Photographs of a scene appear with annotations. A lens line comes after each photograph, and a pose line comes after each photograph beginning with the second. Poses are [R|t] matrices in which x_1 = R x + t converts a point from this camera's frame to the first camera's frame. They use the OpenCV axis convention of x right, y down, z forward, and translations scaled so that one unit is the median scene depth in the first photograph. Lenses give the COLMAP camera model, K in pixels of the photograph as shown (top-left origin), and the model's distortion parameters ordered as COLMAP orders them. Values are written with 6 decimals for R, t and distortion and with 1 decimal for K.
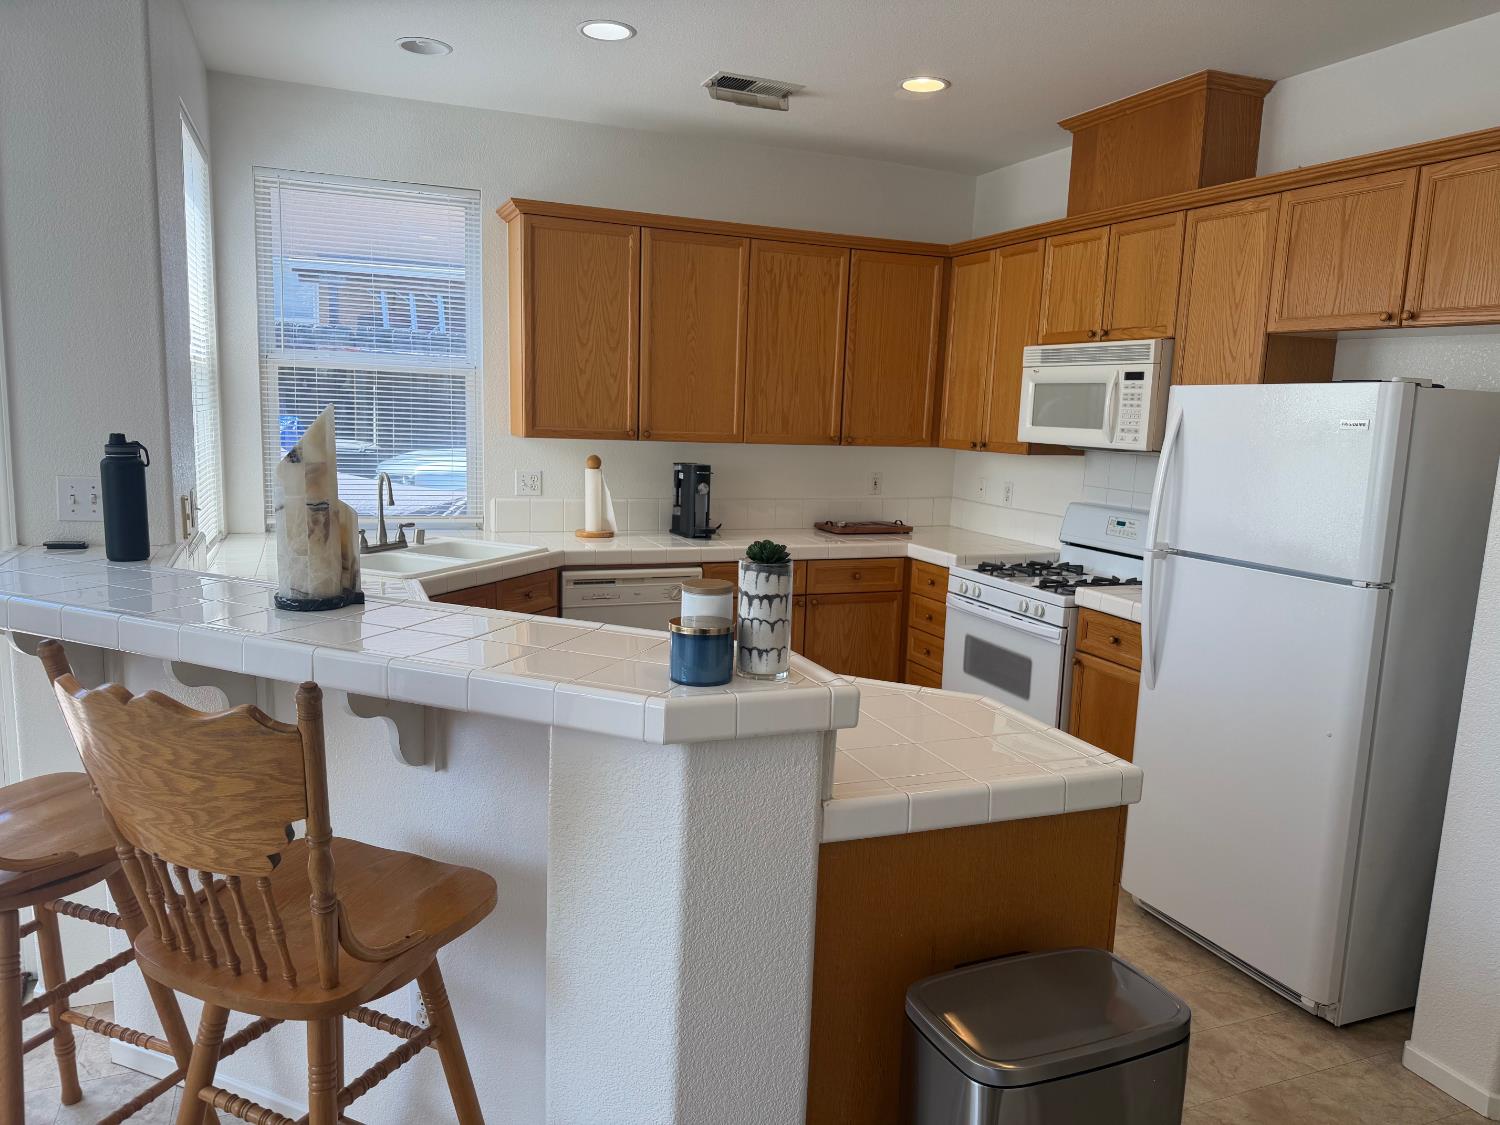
lens RADIAL K [[1045.8, 0, 735.5], [0, 1045.8, 563.2], [0, 0, 1]] dist [0.061176, -0.078831]
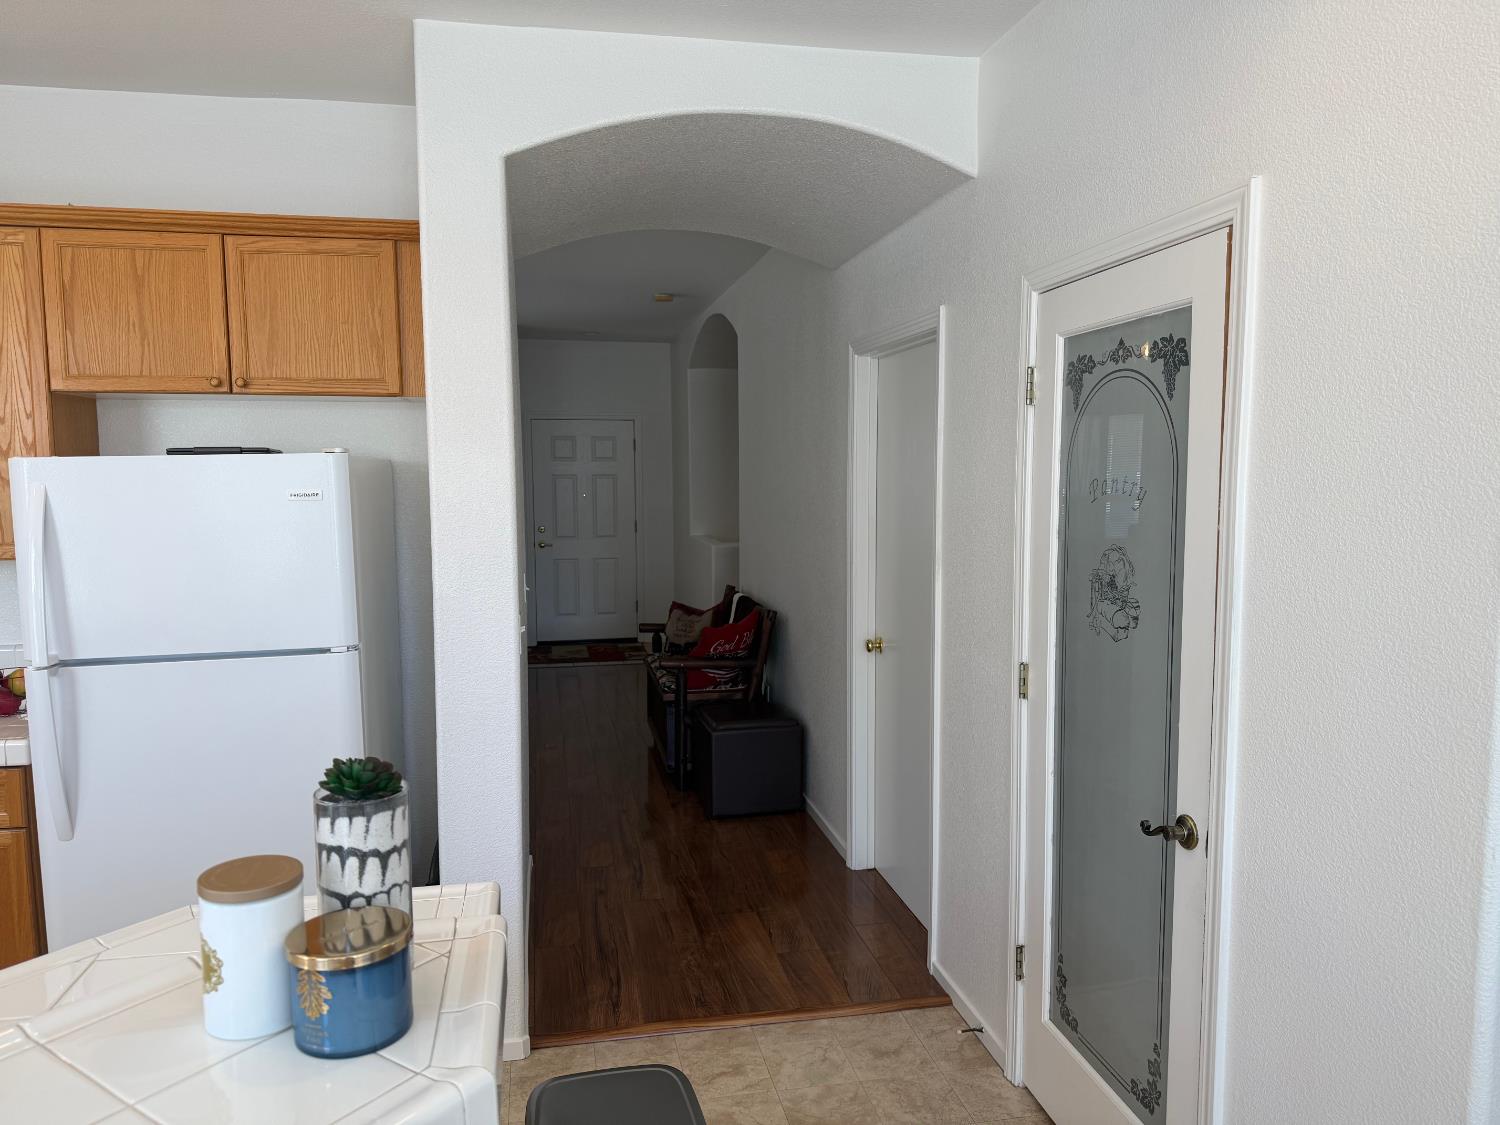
lens RADIAL K [[1045.8, 0, 746.6], [0, 1045.8, 561.9], [0, 0, 1]] dist [0.061176, -0.078831]
pose [[0.181626, -0.128092, 0.974990, -0.191504], [0.163559, 0.981605, 0.098492, -0.059521], [-0.969670, 0.141580, 0.199235, 0.244469]]
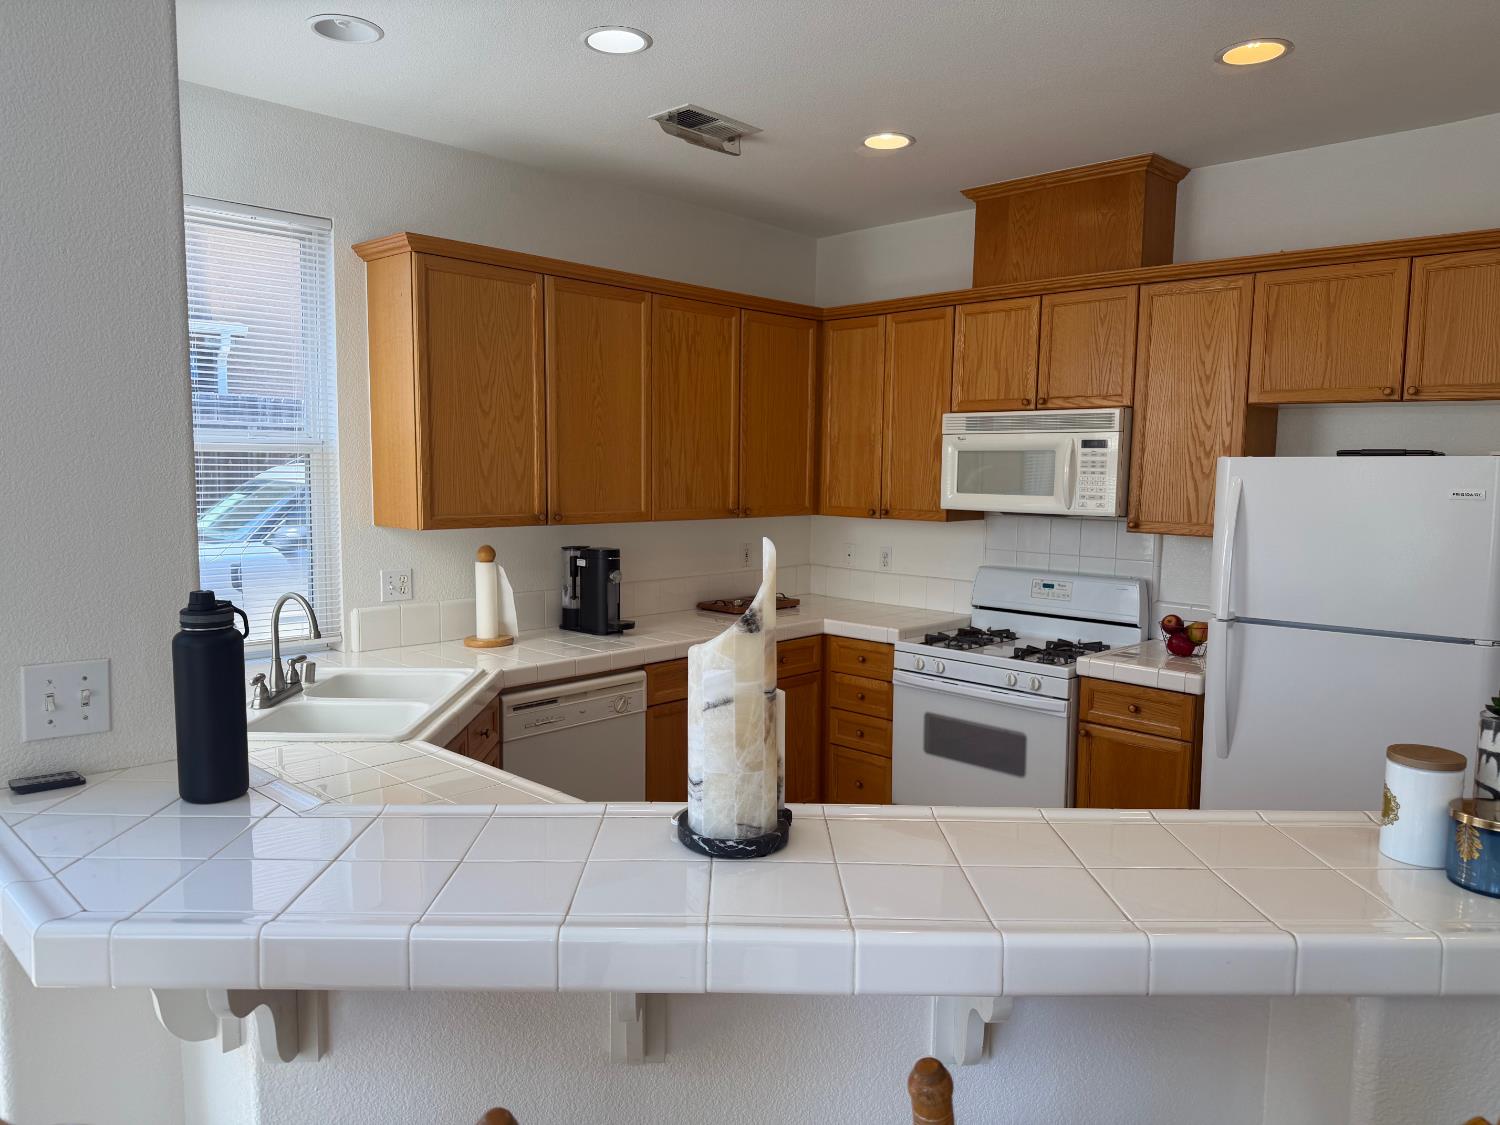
lens RADIAL K [[1045.8, 0, 749.7], [0, 1045.8, 568.1], [0, 0, 1]] dist [0.061176, -0.078831]
pose [[0.914047, -0.065013, 0.400365, -0.307725], [0.081874, 0.996326, -0.025135, -0.053946], [-0.397260, 0.055754, 0.916011, 0.188228]]
